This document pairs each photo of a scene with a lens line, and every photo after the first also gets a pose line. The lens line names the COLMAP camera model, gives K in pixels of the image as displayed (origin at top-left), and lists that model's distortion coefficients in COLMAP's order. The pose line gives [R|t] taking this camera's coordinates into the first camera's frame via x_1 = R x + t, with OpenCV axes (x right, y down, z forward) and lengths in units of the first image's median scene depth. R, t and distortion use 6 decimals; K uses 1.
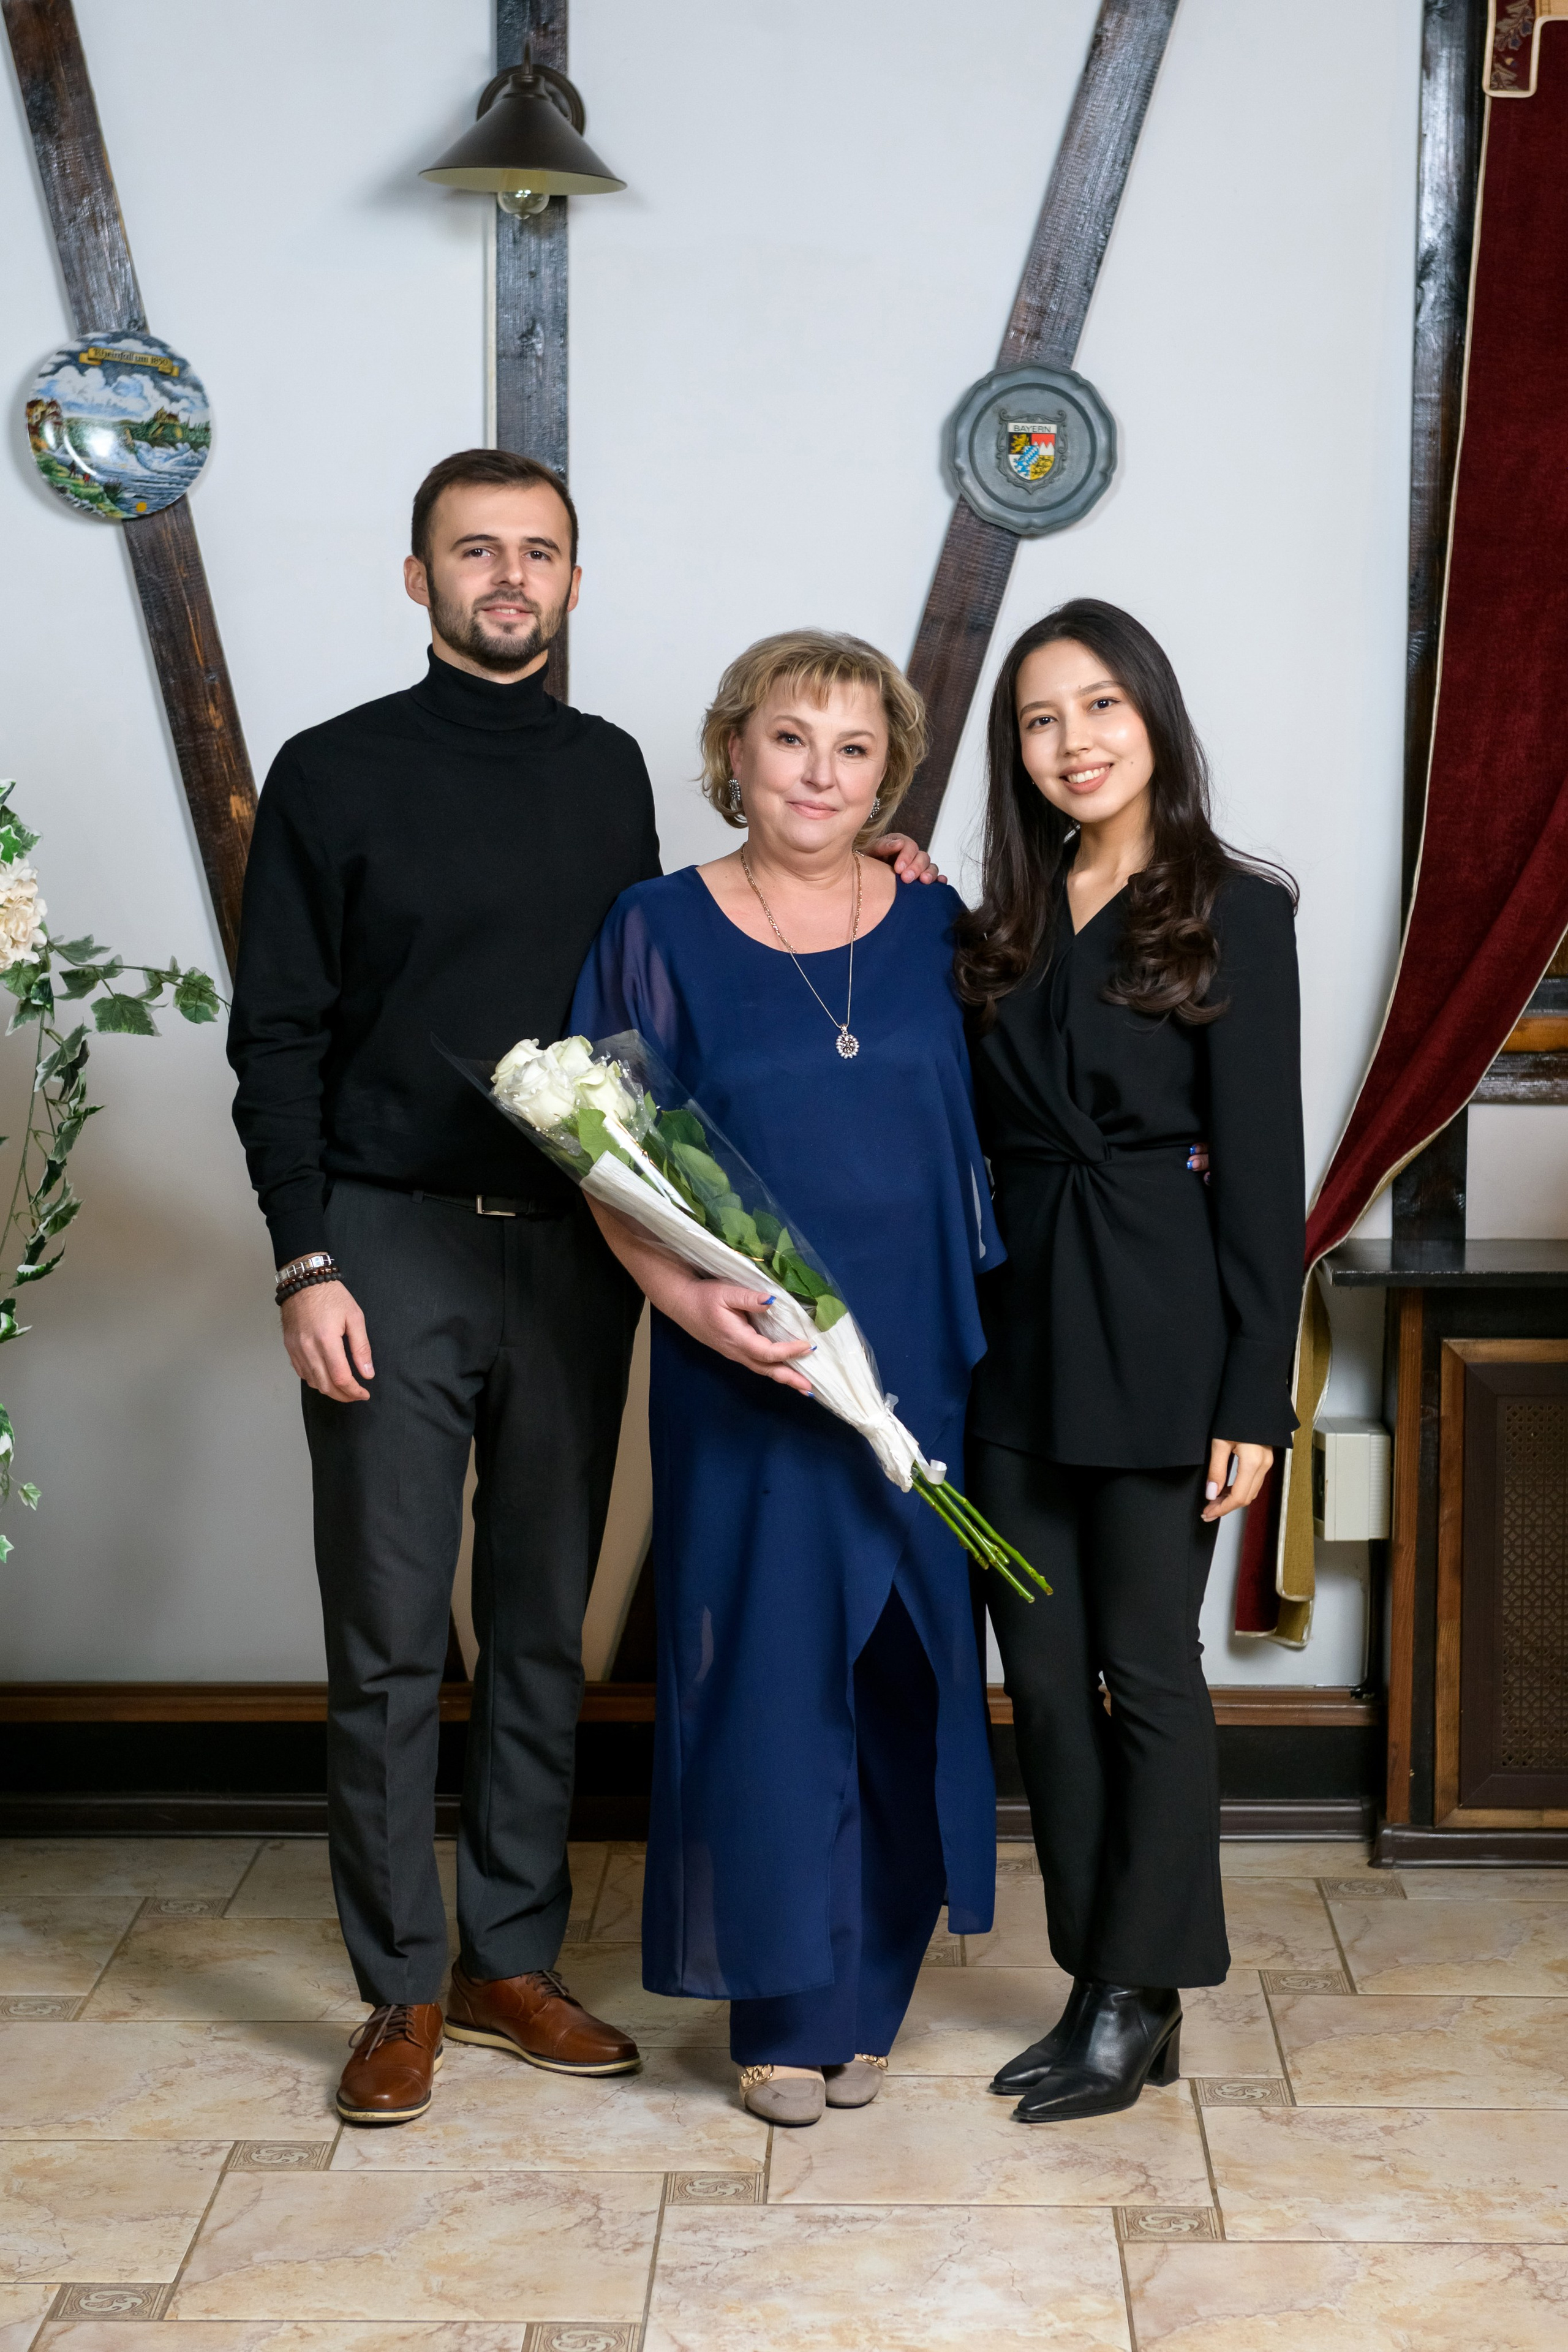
lens RADIAL K [[4677.2, 0, 809.7], [0, 4677.2, 1177.0], [0, 0, 1]] dist [0.097764, -0.467485]
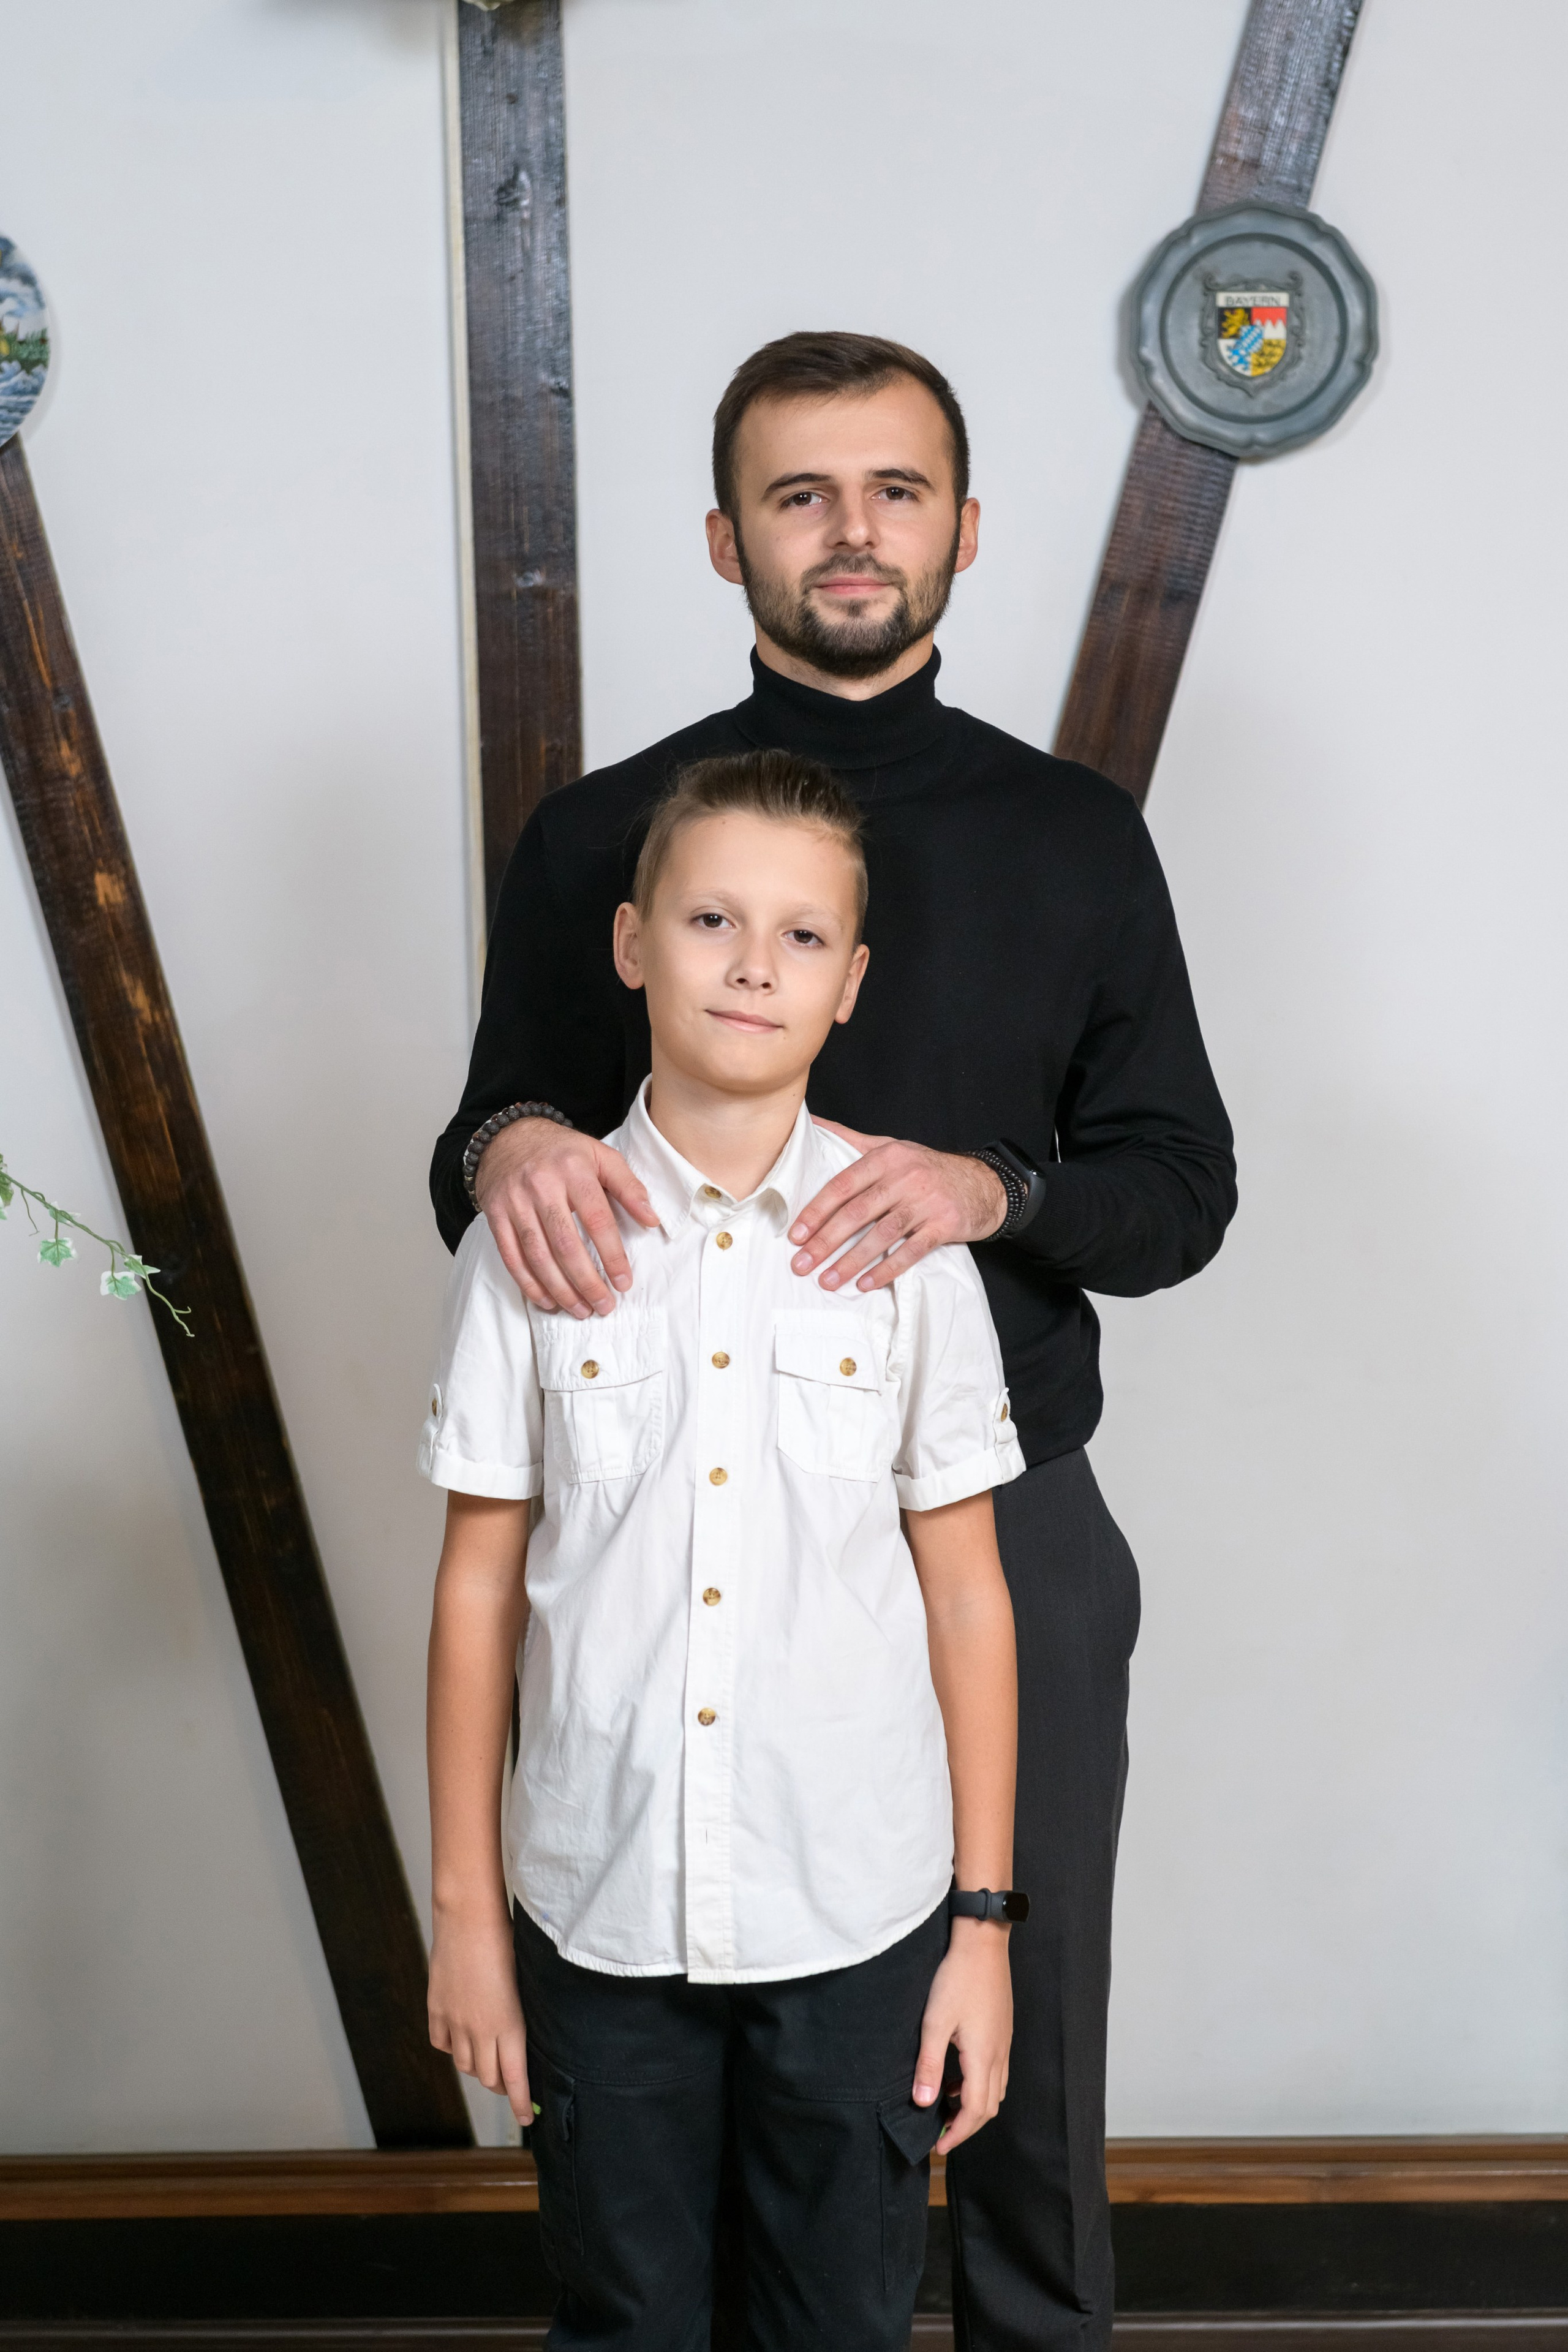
lens RADIAL K [[4708.7, 0, 885.6], [0, 4708.7, 1182.6], [0, 0, 1]] dist [0.059519, -0.304882]
pose [[0.998415, -0.023496, -0.051134, 0.026531], [0.022625, 0.999590, -0.017551, -0.021658], [0.051526, 0.016366, 0.998538, 0.320690]]
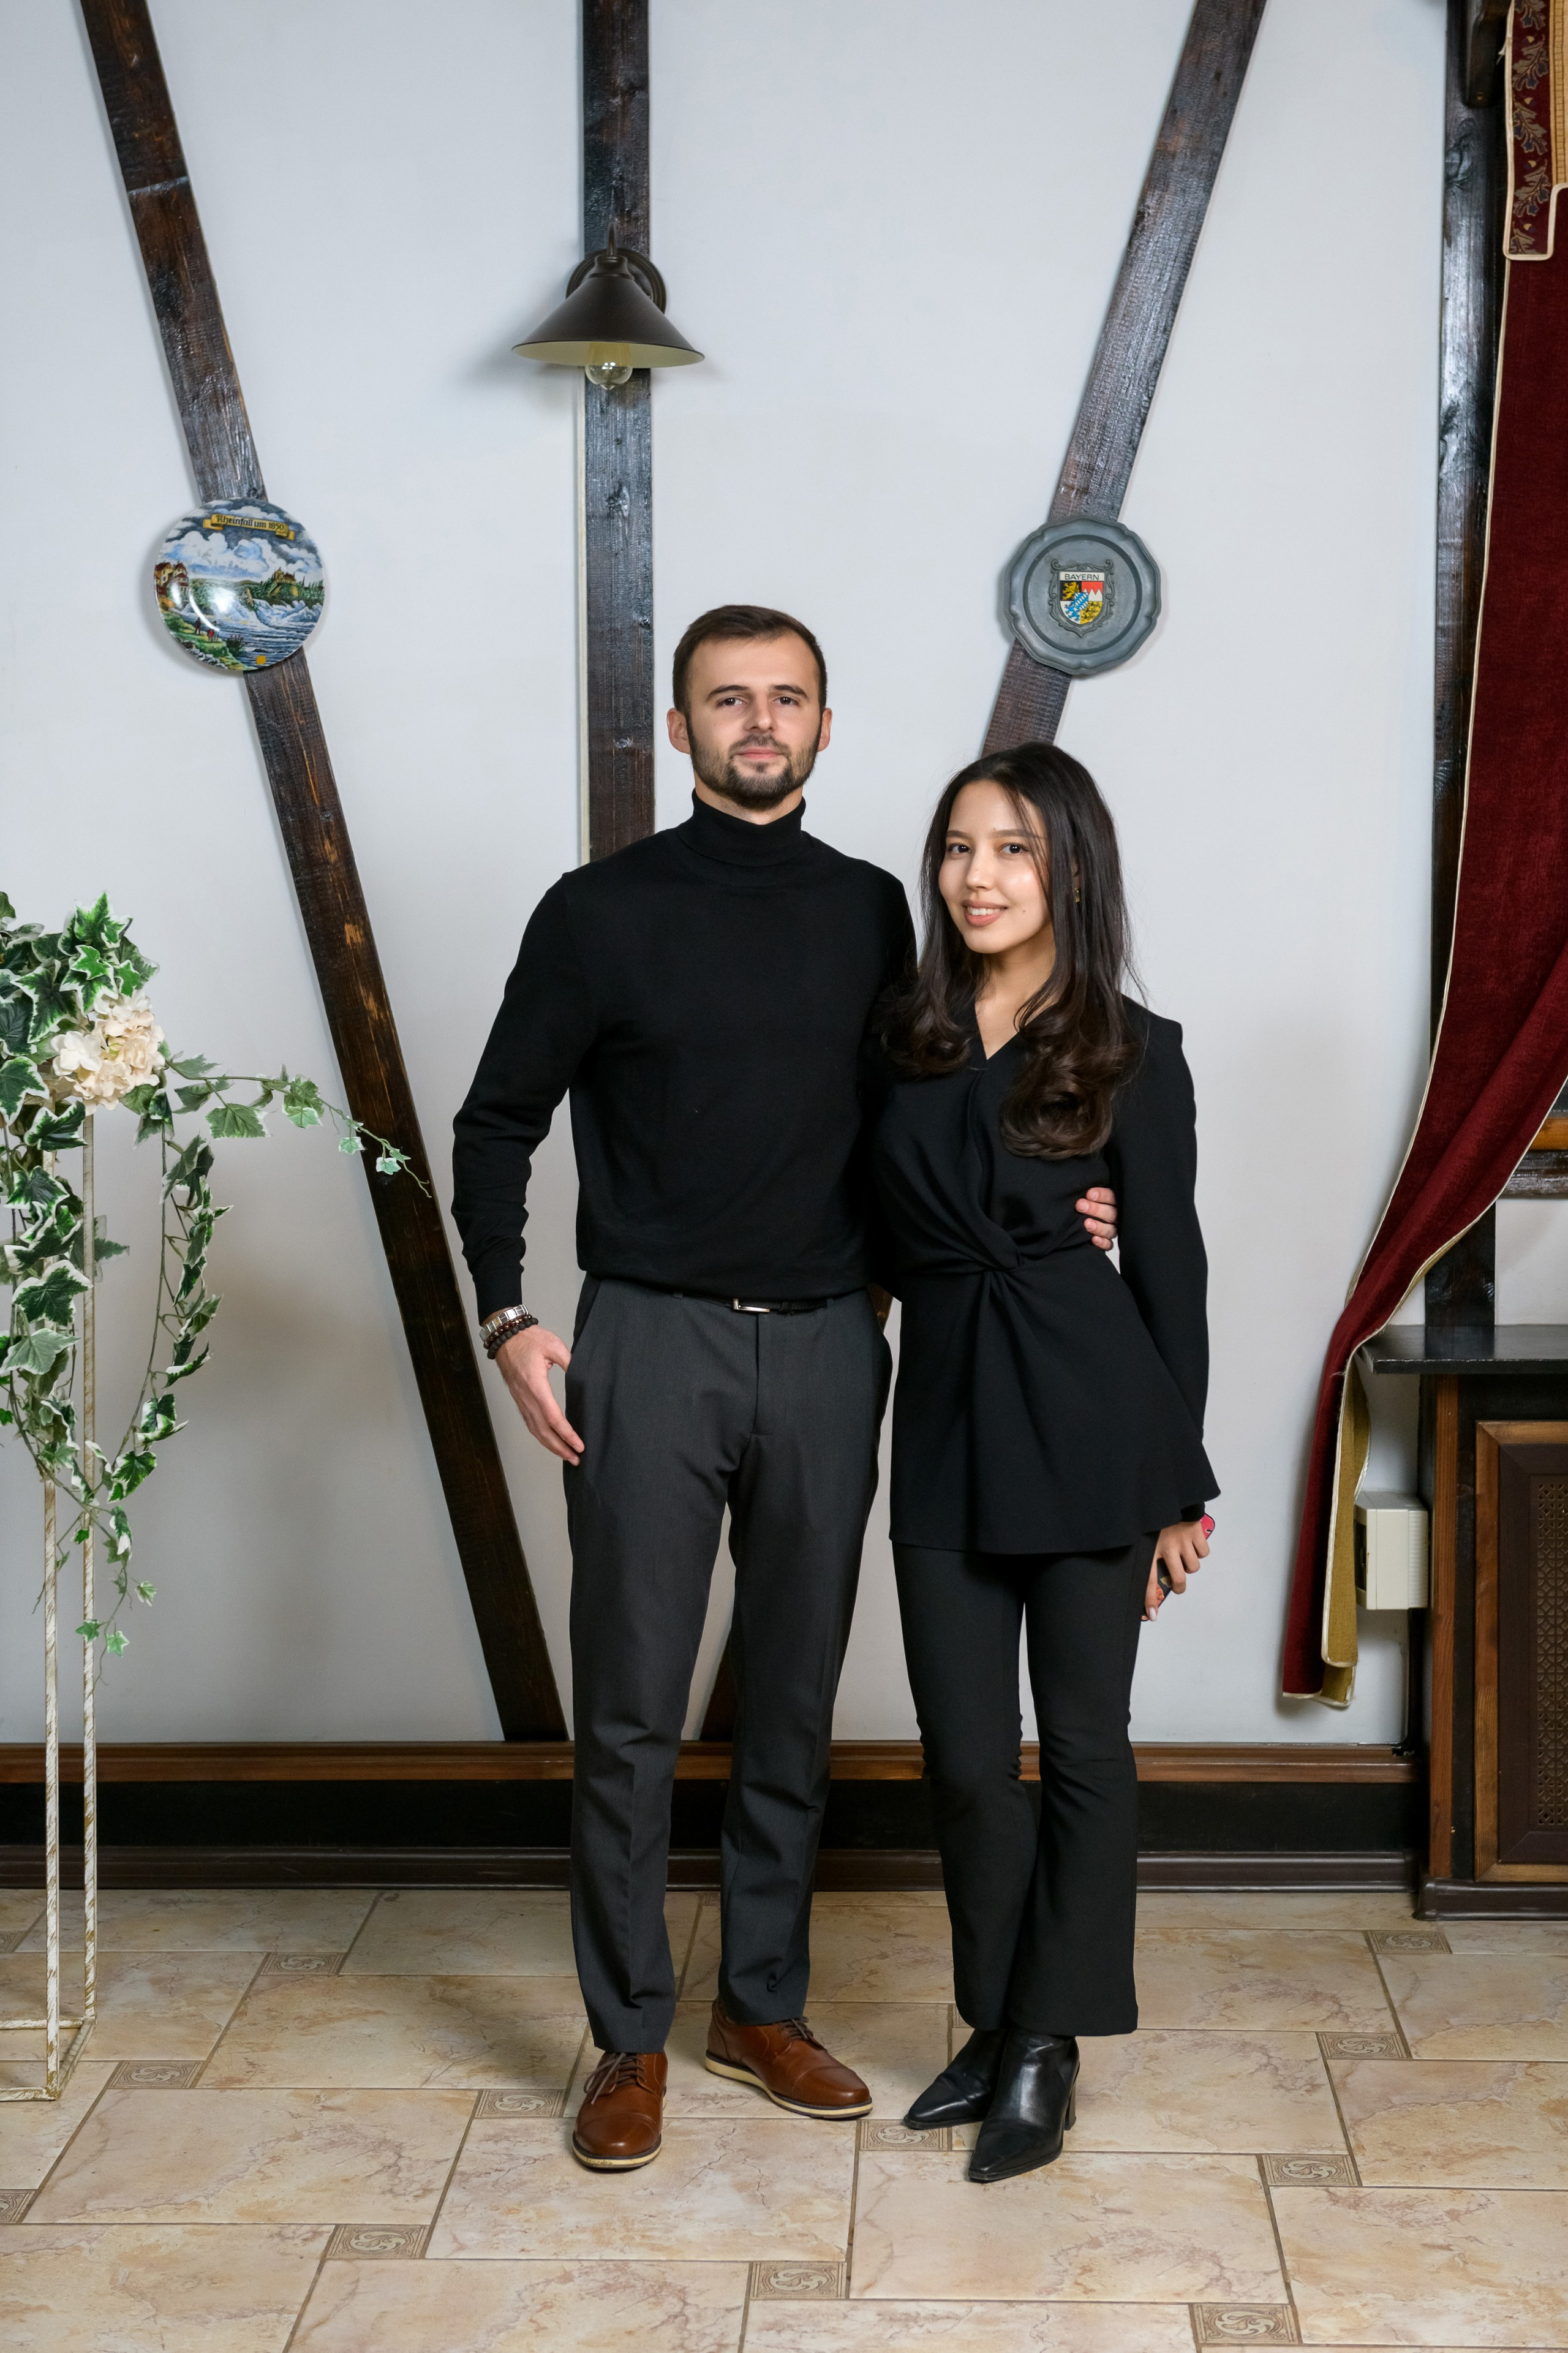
lens RADIAL K [[3799.1, 0, 750.2], [0, 3799.1, 1125.7], [0, 0, 1]] dist [0.089511, -0.153218]
pose [[0.999387, -0.008434, -0.033977, -0.000172], [0.007665, 0.999713, -0.022695, -0.014111], [0.034158, 0.022421, 0.999165, 0.125109]]
